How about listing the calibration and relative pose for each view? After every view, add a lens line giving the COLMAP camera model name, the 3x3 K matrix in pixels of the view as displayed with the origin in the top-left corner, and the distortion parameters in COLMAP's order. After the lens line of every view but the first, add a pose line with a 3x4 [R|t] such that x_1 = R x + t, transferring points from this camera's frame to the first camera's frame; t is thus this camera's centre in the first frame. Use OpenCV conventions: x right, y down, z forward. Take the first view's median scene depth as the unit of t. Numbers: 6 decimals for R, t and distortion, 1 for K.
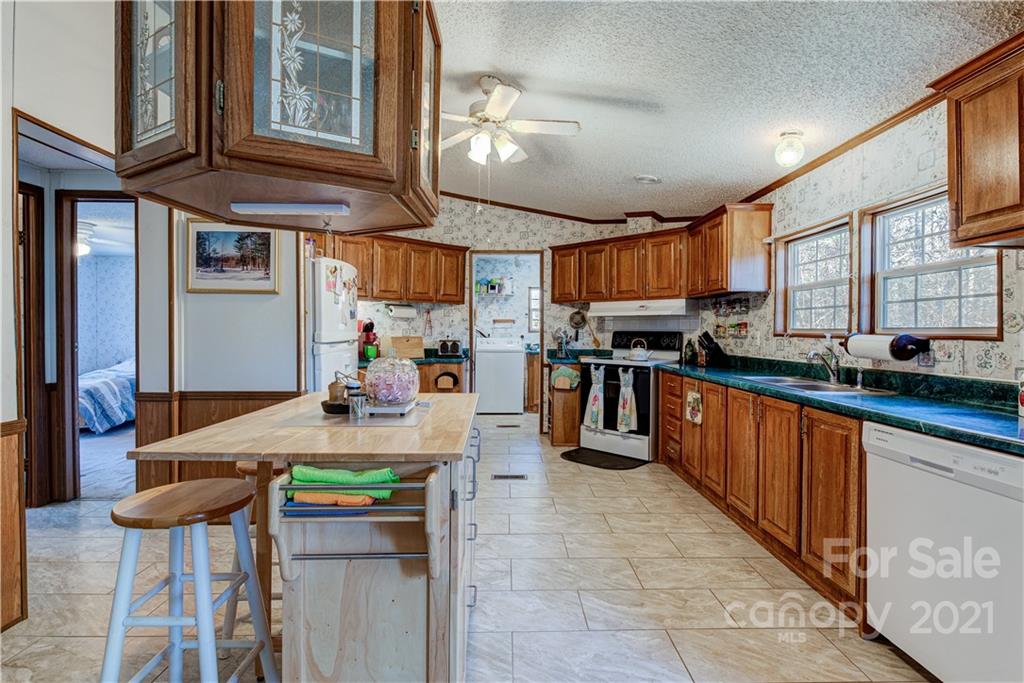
lens RADIAL K [[484.2, 0, 517.9], [0, 484.2, 335.7], [0, 0, 1]] dist [0.002135, 0.000097]
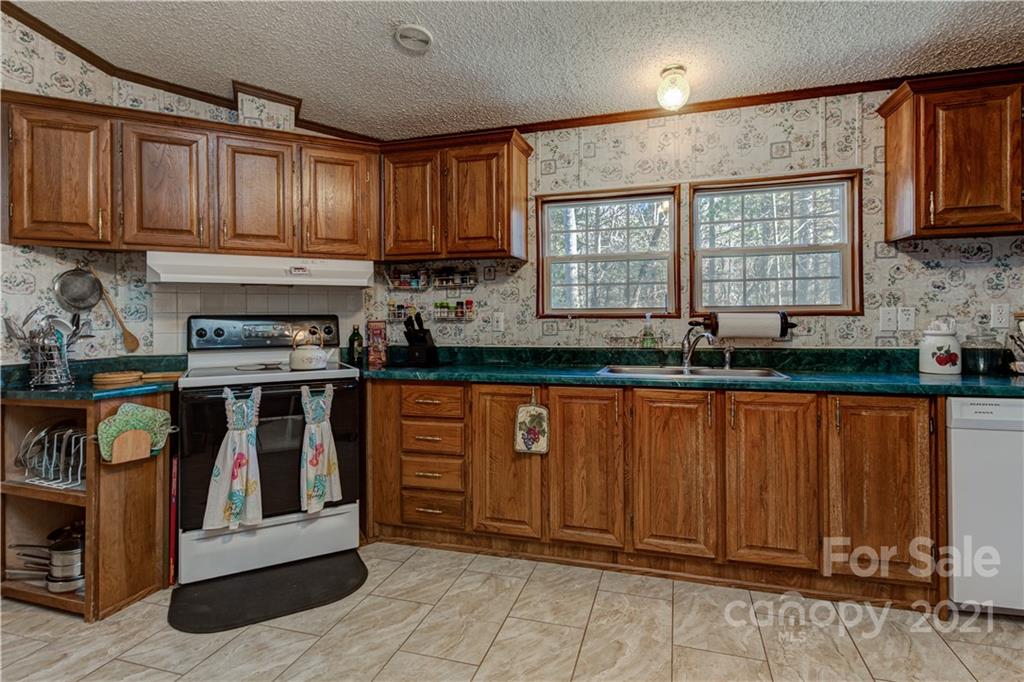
lens RADIAL K [[523.8, 0, 514.6], [0, 523.8, 319.0], [0, 0, 1]] dist [0.006832, -0.000331]
pose [[0.316633, -0.013730, 0.948449, -0.229044], [0.020543, 0.999760, 0.007615, -0.003601], [-0.948326, 0.017073, 0.316839, 0.600401]]
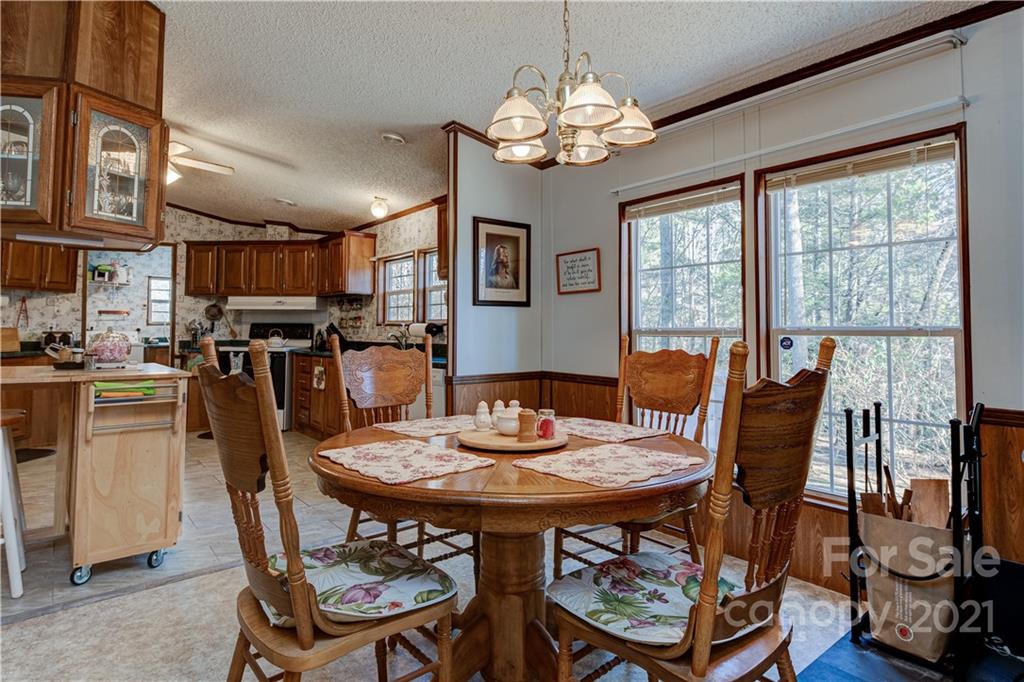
lens RADIAL K [[548.0, 0, 523.0], [0, 548.0, 309.5], [0, 0, 1]] dist [0.001866, -0.001815]
pose [[0.780421, 0.022106, 0.624864, -0.116877], [0.005751, 0.999079, -0.042527, 0.019155], [-0.625228, 0.036783, 0.779575, -0.423091]]
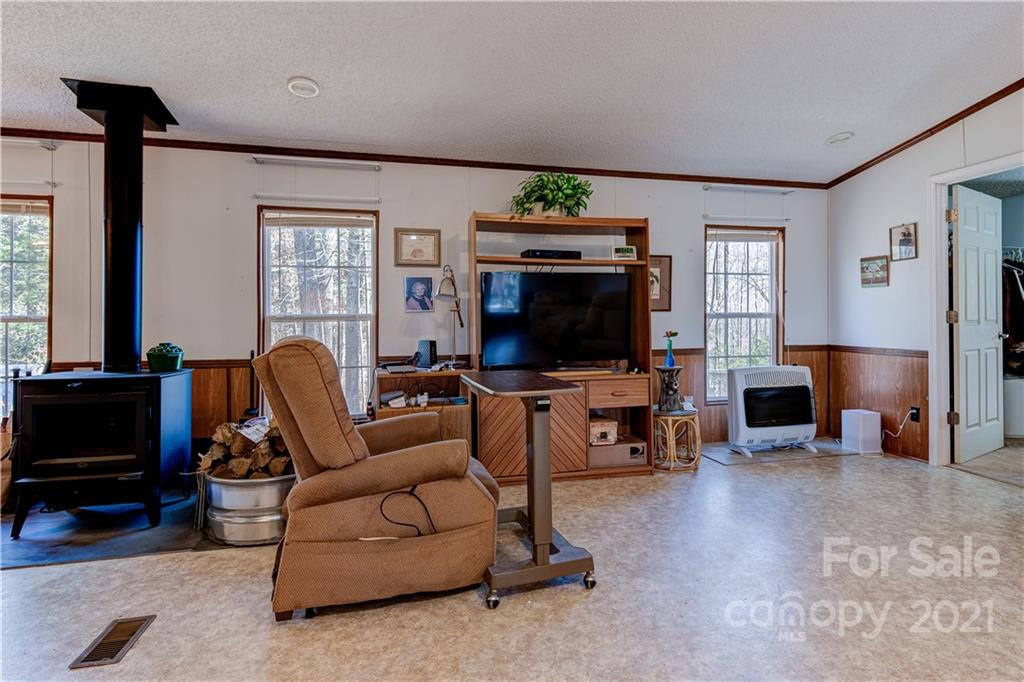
lens RADIAL K [[515.9, 0, 509.0], [0, 515.9, 315.0], [0, 0, 1]] dist [0.010545, -0.003037]
pose [[-0.226921, 0.004443, 0.973903, -0.396680], [0.009996, 0.999948, -0.002233, 0.022255], [-0.973862, 0.009228, -0.226953, -0.748263]]
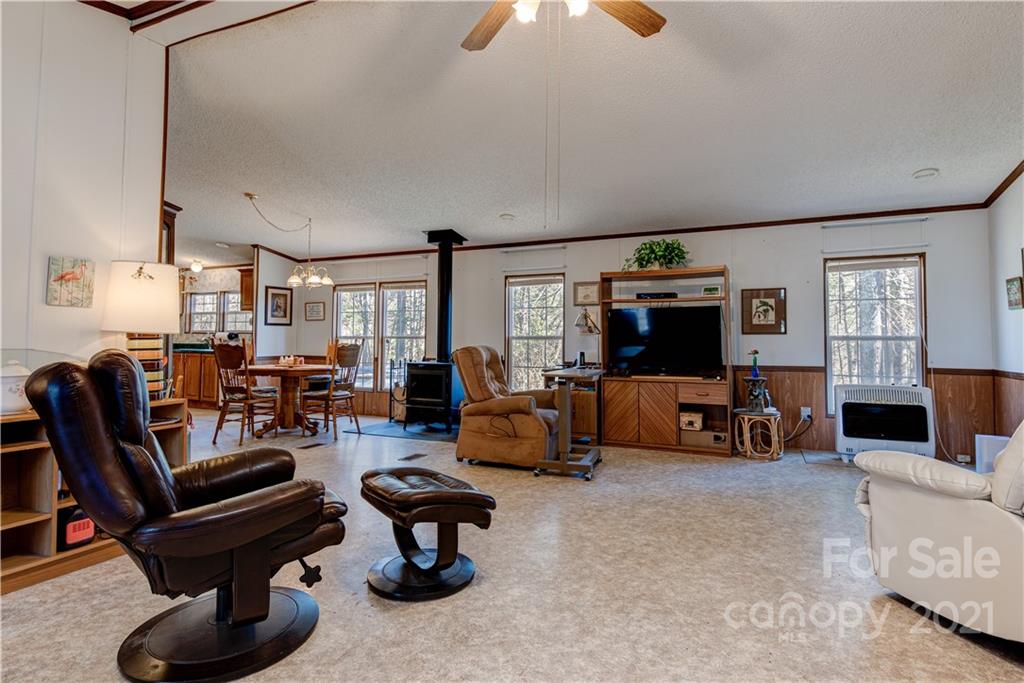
lens RADIAL K [[523.8, 0, 515.1], [0, 523.8, 320.1], [0, 0, 1]] dist [0.006832, -0.000331]
pose [[0.438978, 0.029428, 0.898016, -0.816162], [0.003157, 0.999407, -0.034294, 0.022930], [-0.898492, 0.017889, 0.438625, -1.199174]]
